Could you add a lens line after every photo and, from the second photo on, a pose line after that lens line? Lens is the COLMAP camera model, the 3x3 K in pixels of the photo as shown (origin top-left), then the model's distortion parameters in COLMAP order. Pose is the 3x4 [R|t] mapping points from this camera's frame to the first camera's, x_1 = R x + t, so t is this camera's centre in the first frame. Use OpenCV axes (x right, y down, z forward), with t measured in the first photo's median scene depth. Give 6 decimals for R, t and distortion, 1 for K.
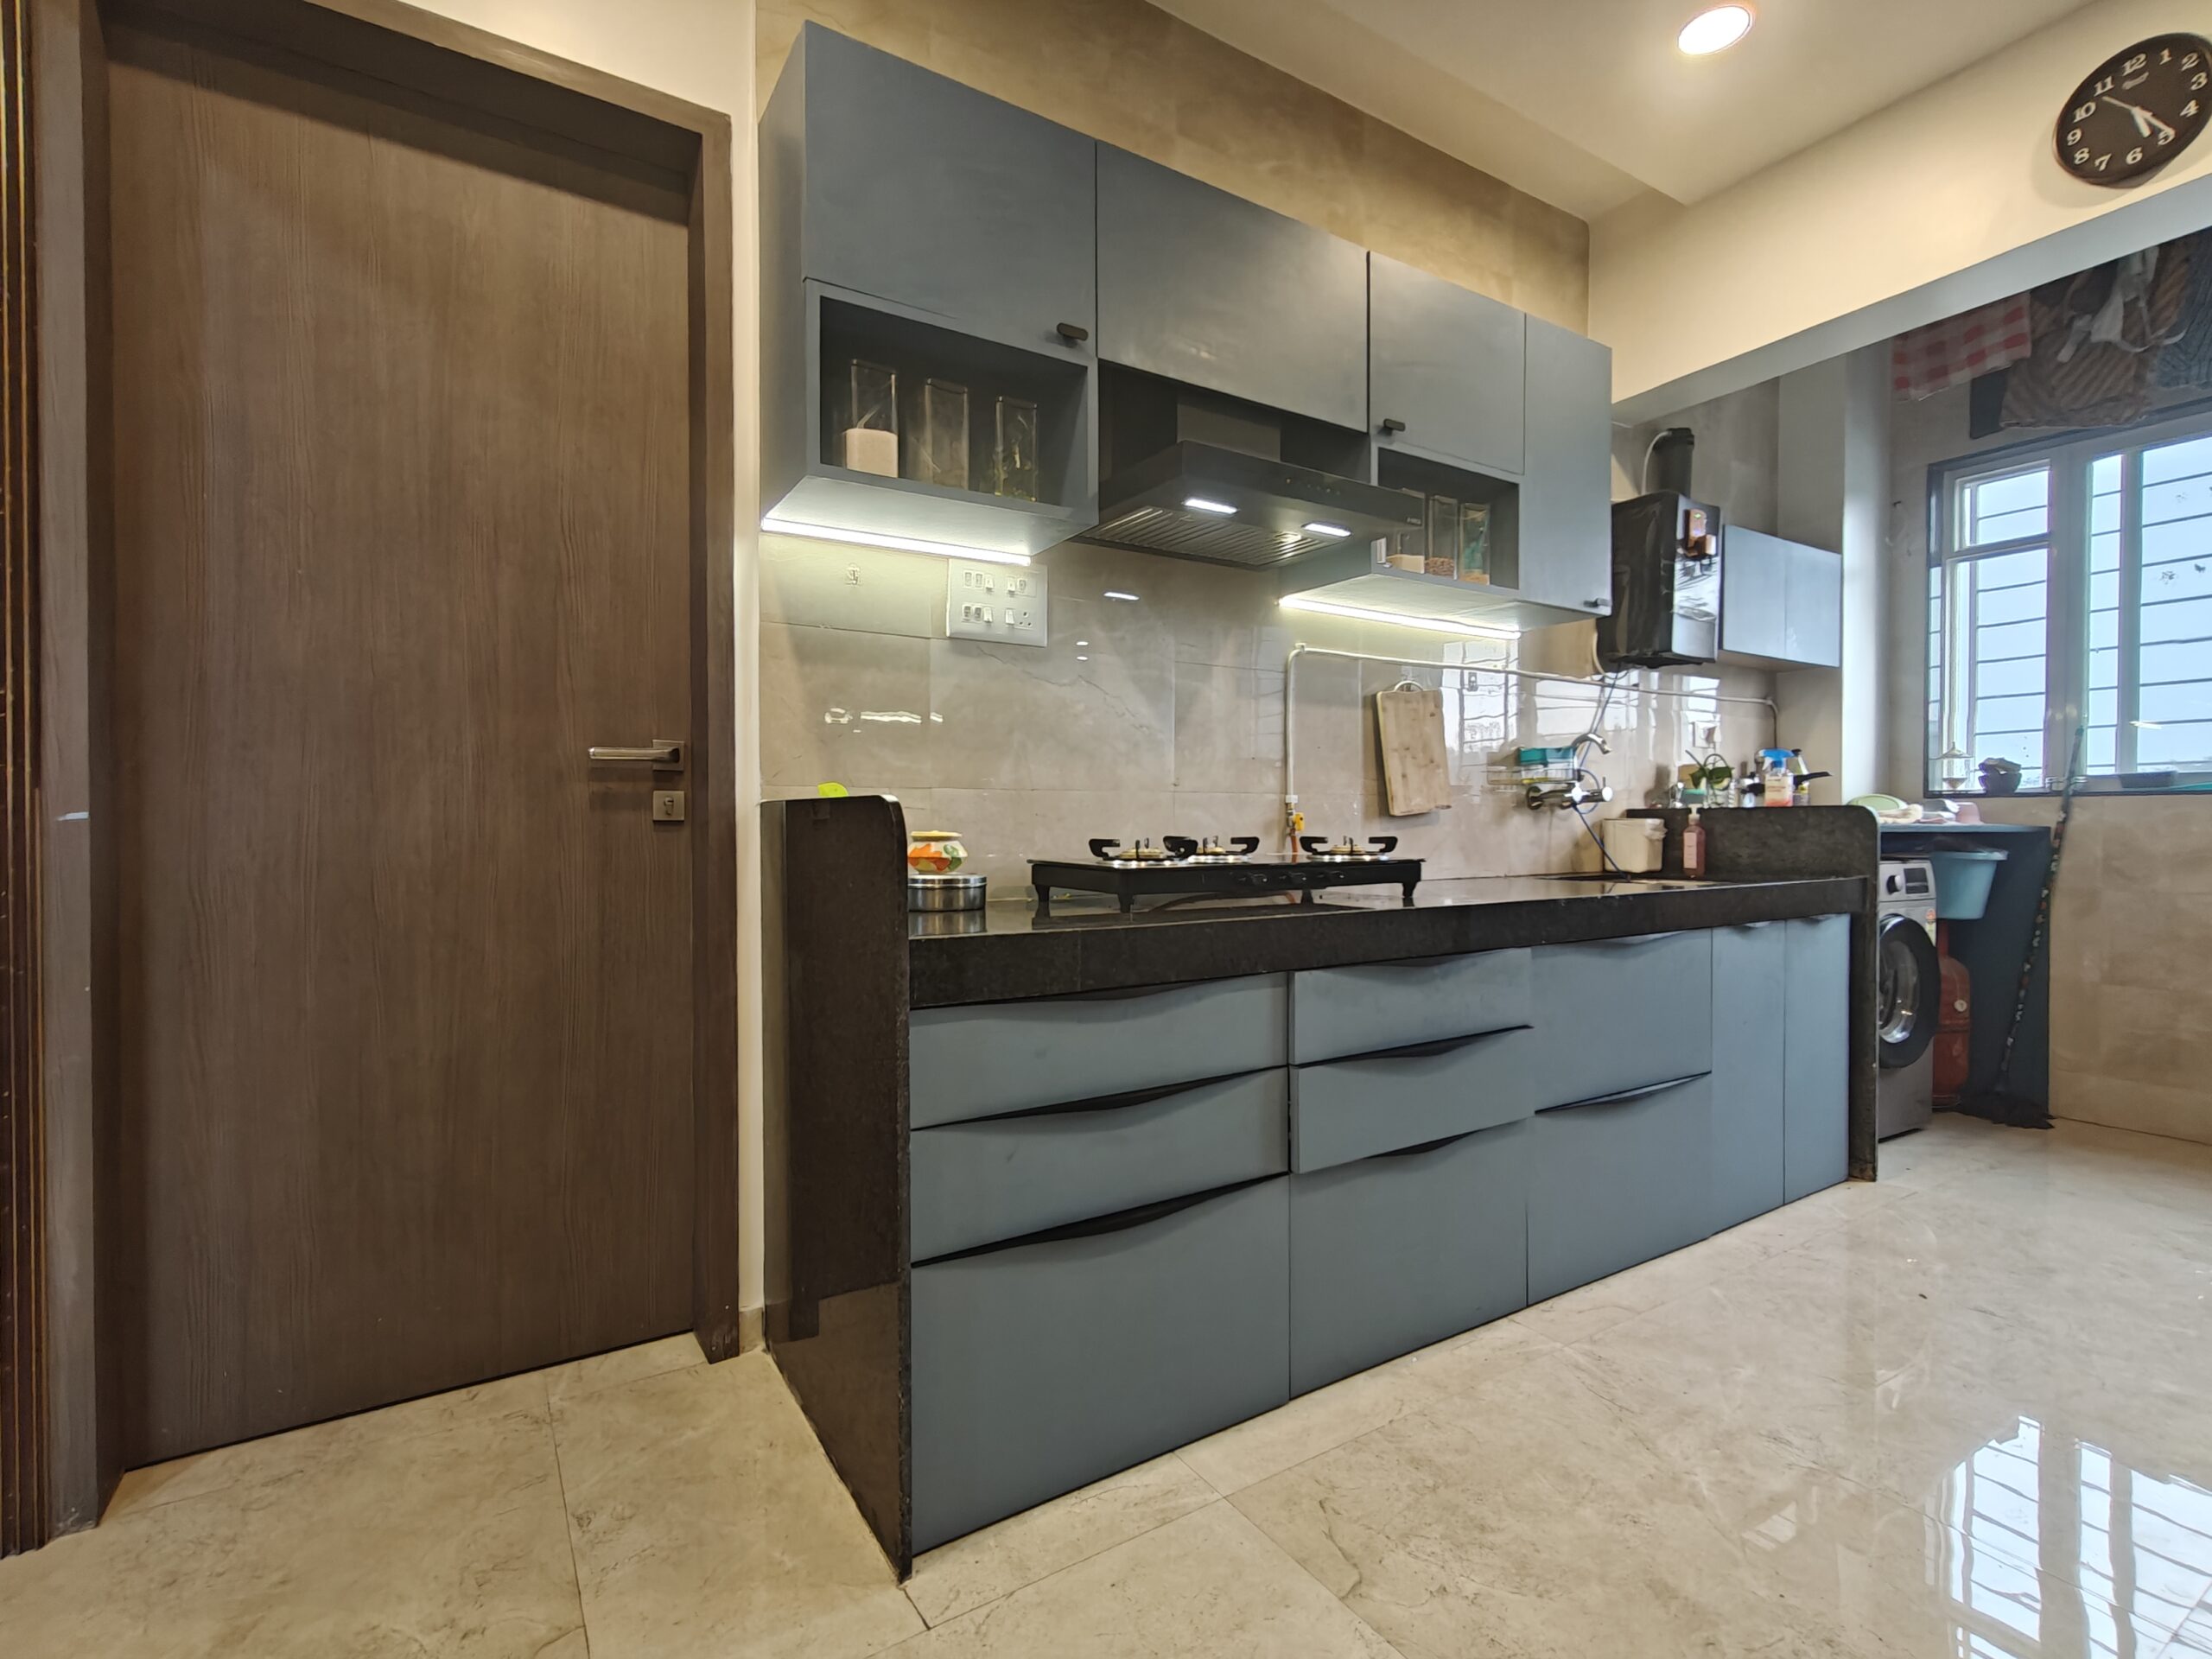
lens RADIAL K [[1048.7, 0, 1107.1], [0, 1048.7, 827.0], [0, 0, 1]] dist [-0.000377, 0.000079]
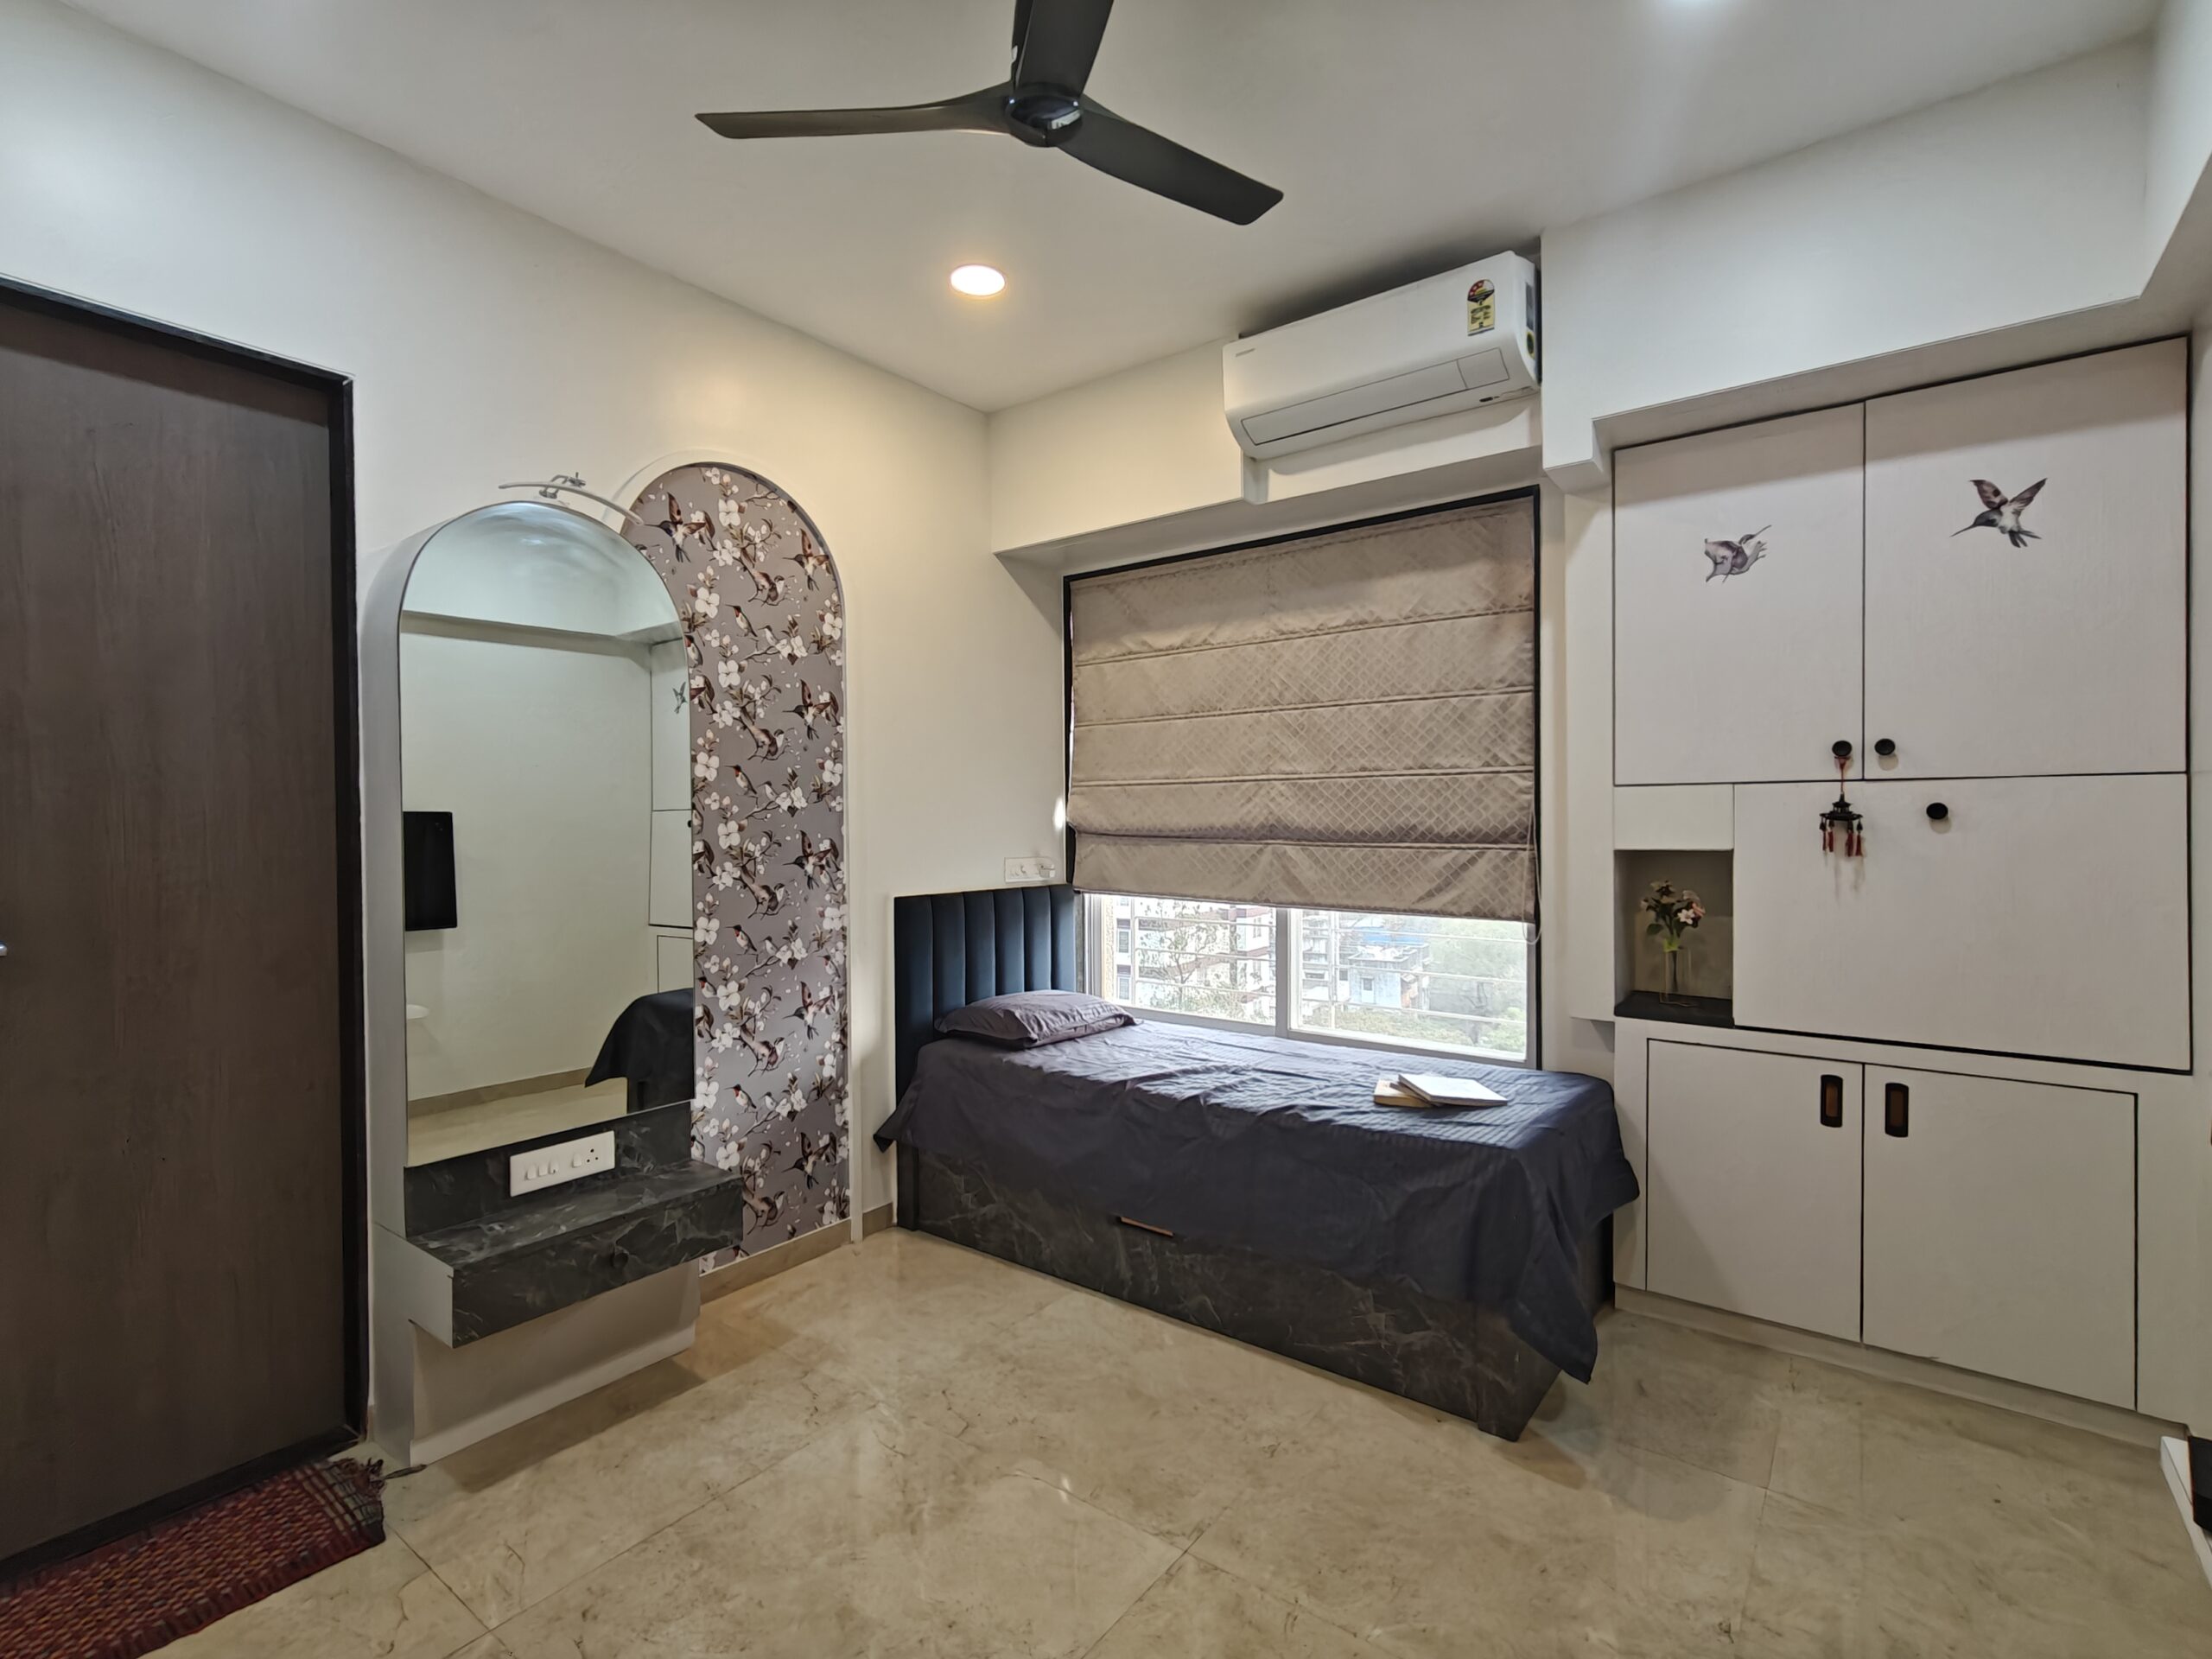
lens RADIAL K [[1048.7, 0, 1109.0], [0, 1048.7, 828.9], [0, 0, 1]] dist [-0.000377, 0.000079]
pose [[0.935226, -0.011707, 0.353857, -0.109507], [0.012037, 0.999927, 0.001268, -0.200302], [-0.353846, 0.003074, 0.935299, -0.565106]]
